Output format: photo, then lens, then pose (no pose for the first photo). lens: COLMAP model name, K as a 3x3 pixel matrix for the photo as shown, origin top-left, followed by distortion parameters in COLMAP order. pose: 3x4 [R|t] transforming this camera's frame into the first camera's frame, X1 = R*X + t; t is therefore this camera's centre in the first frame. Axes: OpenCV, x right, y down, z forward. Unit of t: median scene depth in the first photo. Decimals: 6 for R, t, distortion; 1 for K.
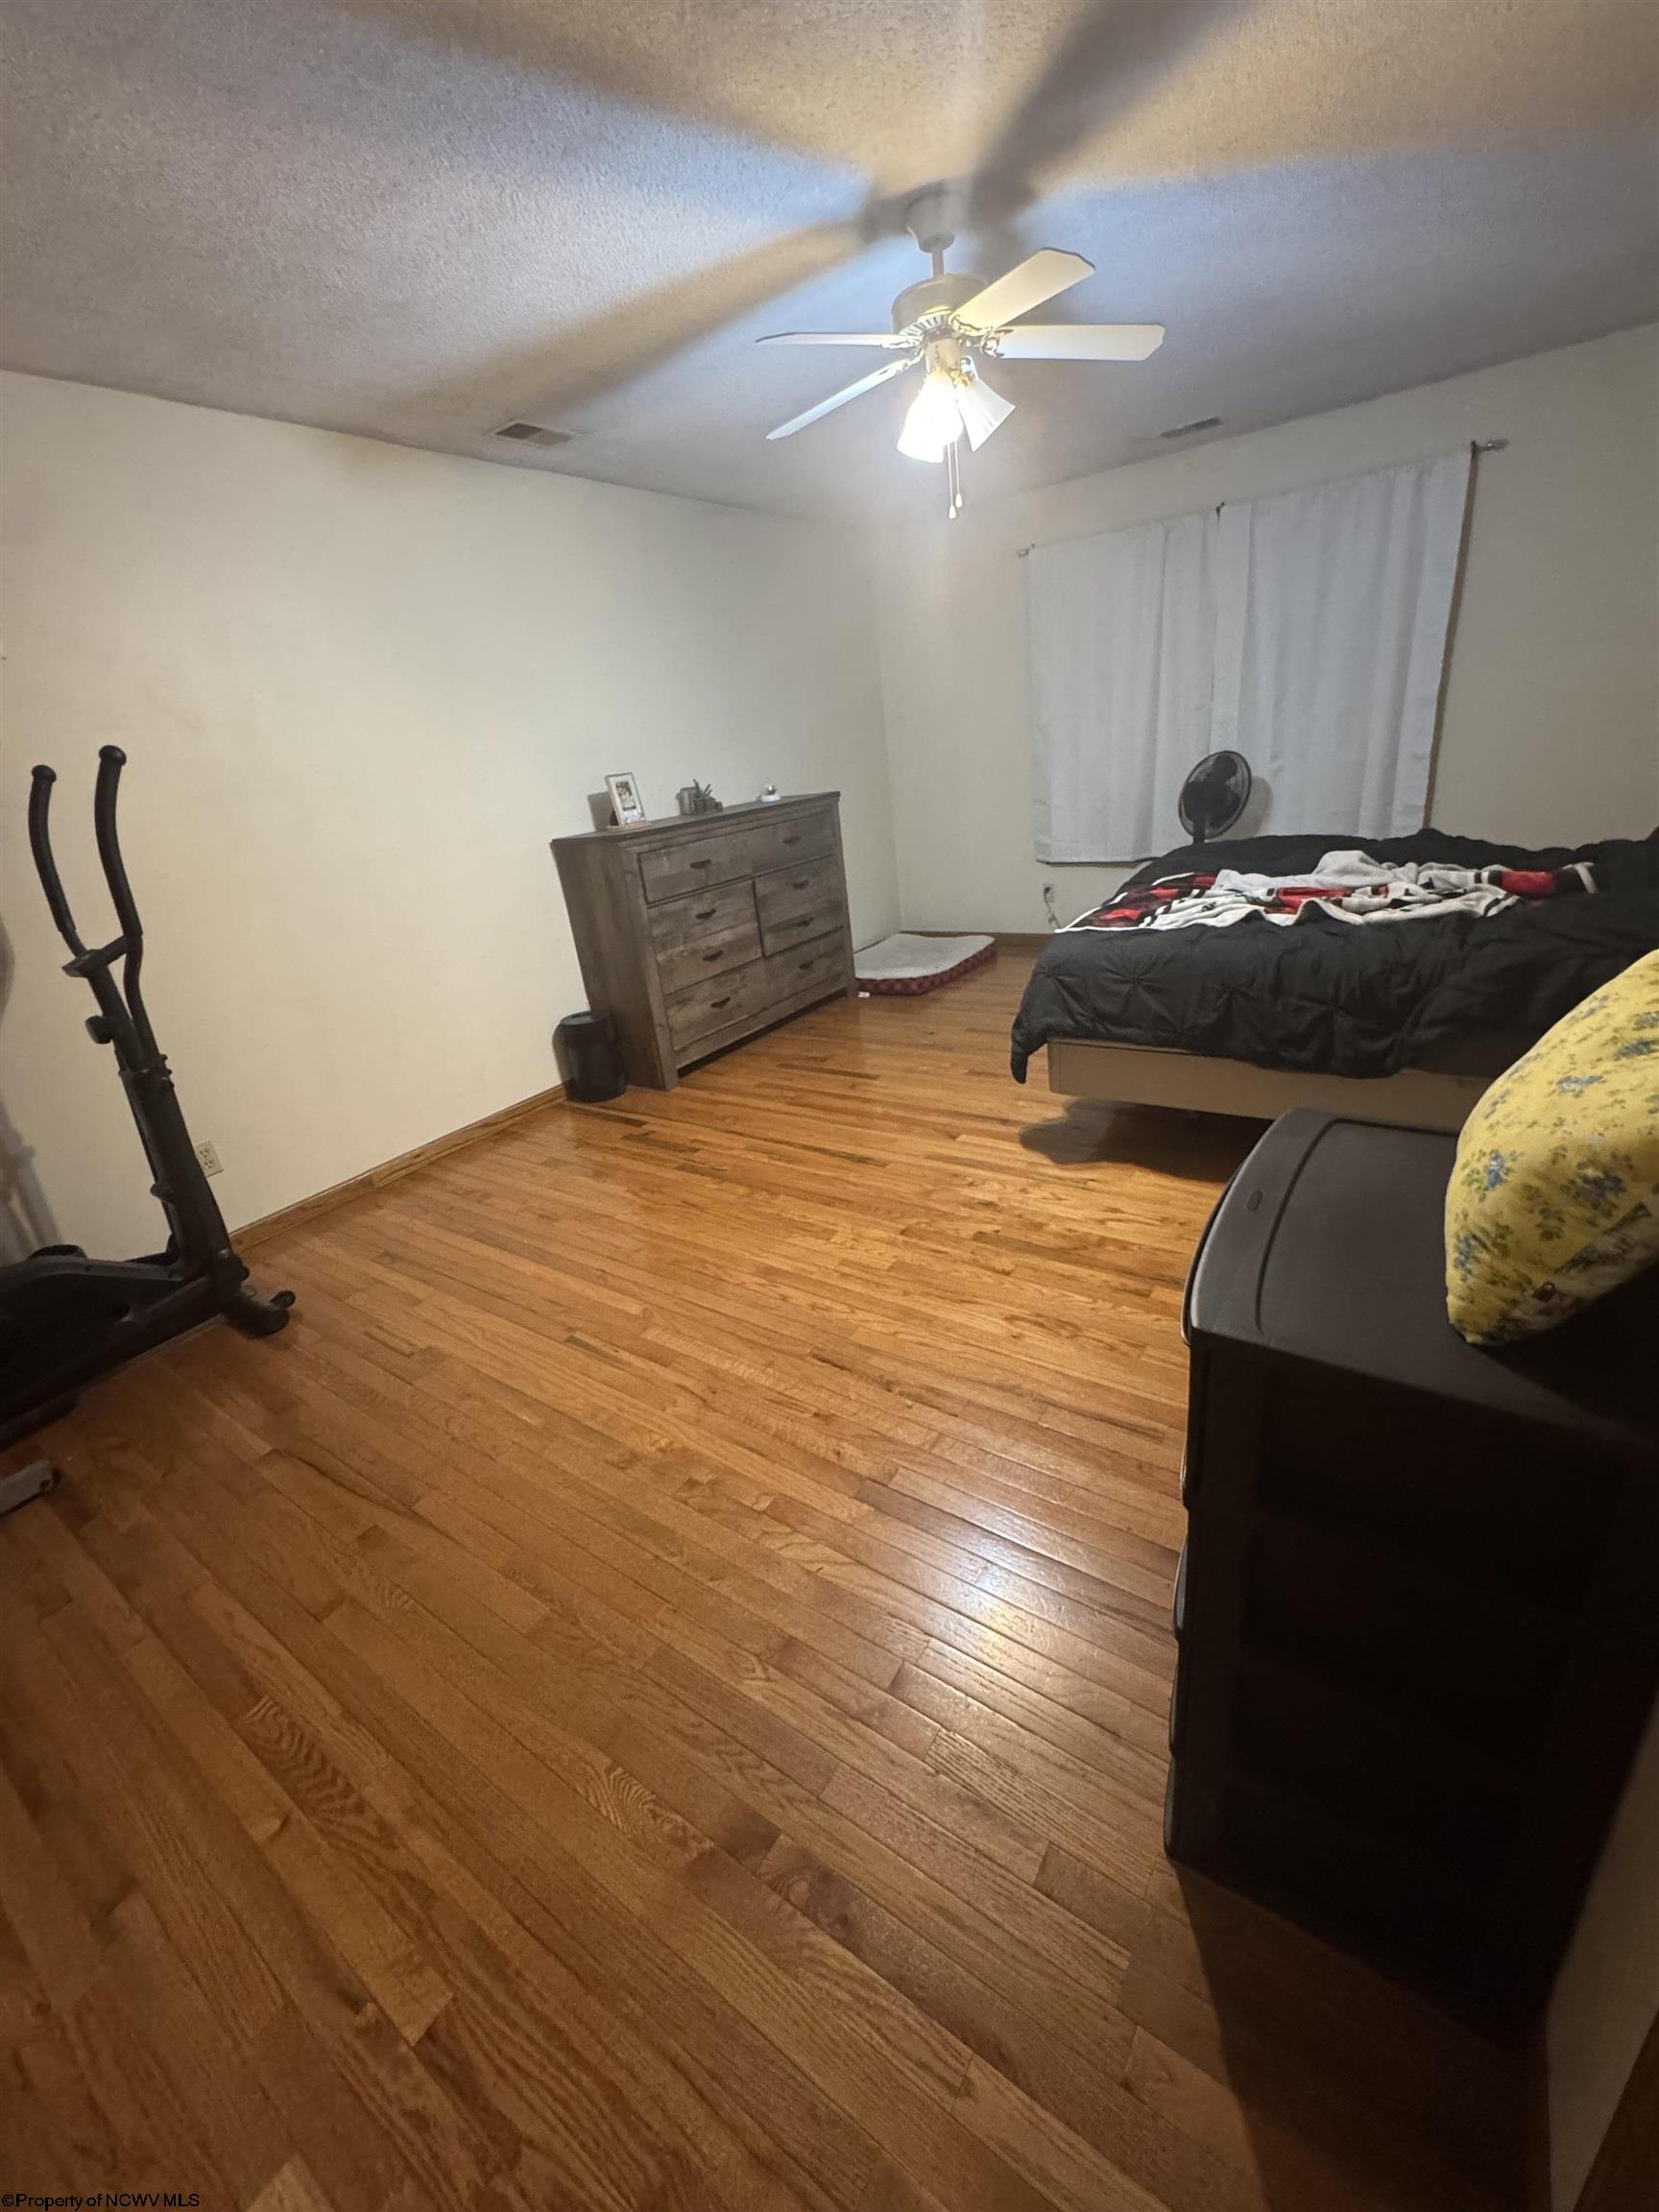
lens RADIAL K [[890.7, 0, 830.1], [0, 890.7, 1103.0], [0, 0, 1]] dist [-0.001501, 0.000139]
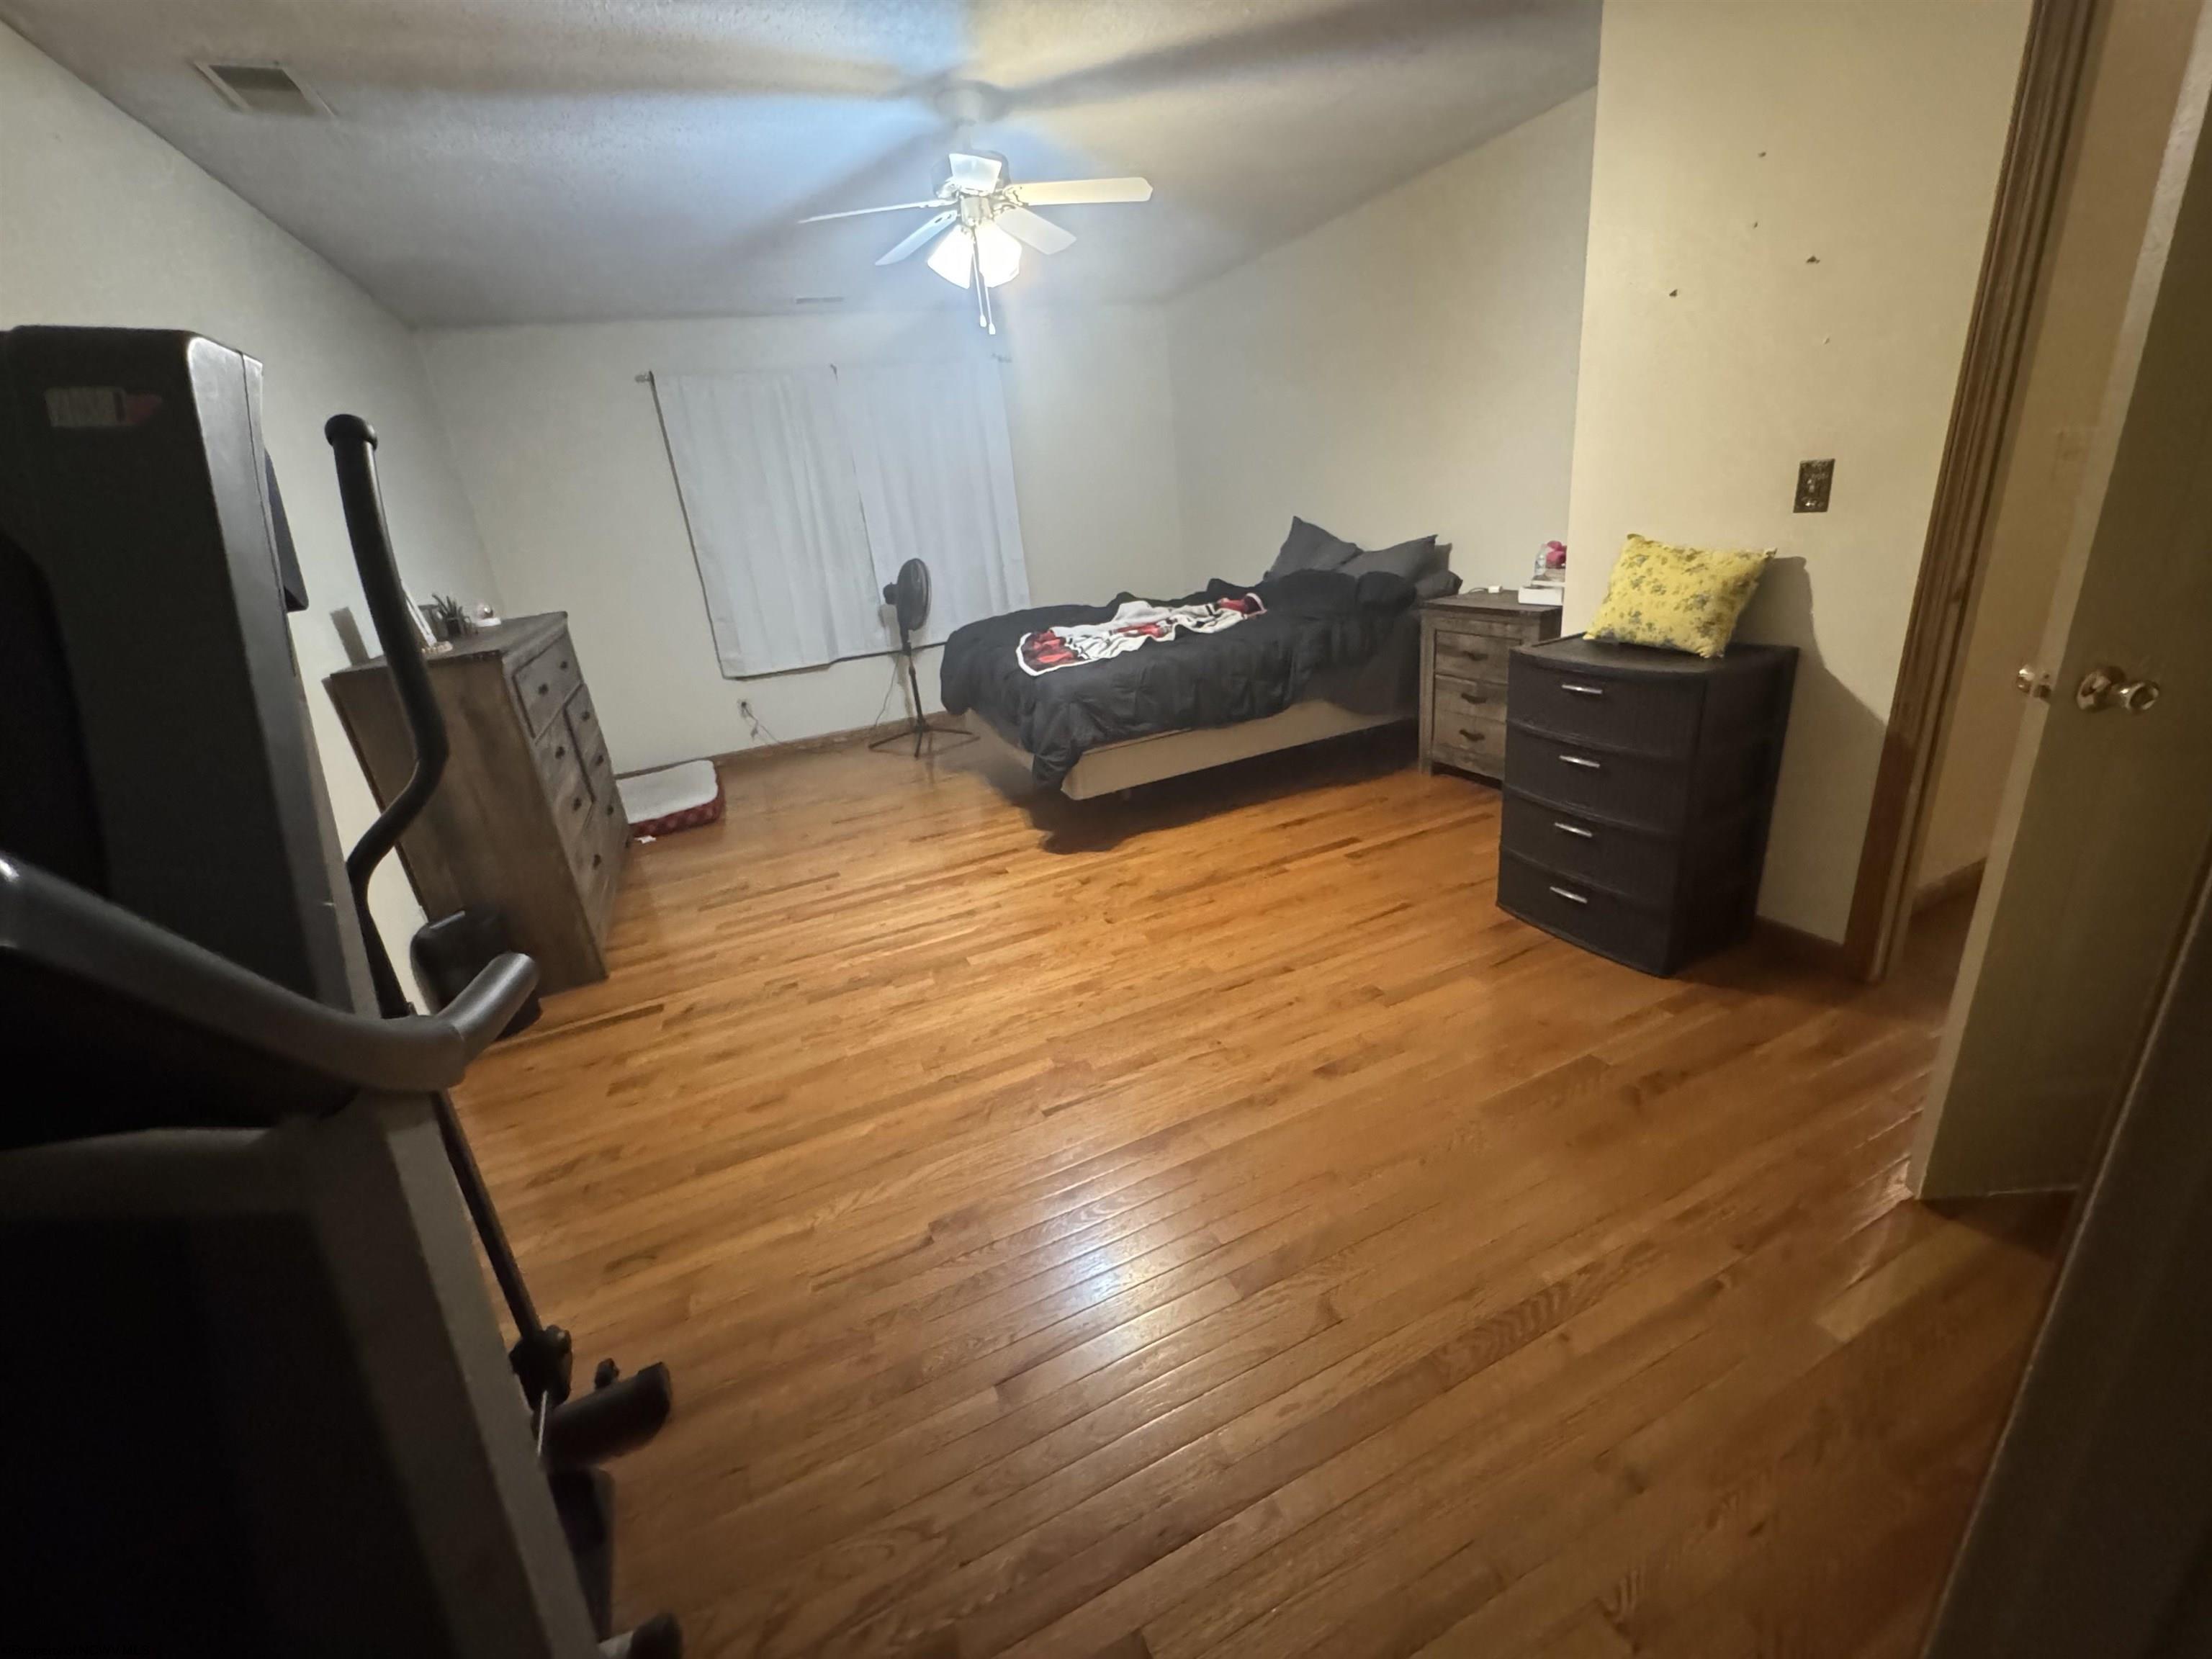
lens RADIAL K [[890.7, 0, 1109.7], [0, 890.7, 823.7], [0, 0, 1]] dist [-0.001501, 0.000139]
pose [[0.520039, -0.244293, 0.818463, -0.674935], [0.364729, 0.929985, 0.045836, -0.019513], [-0.772355, 0.274680, 0.572729, 0.253861]]
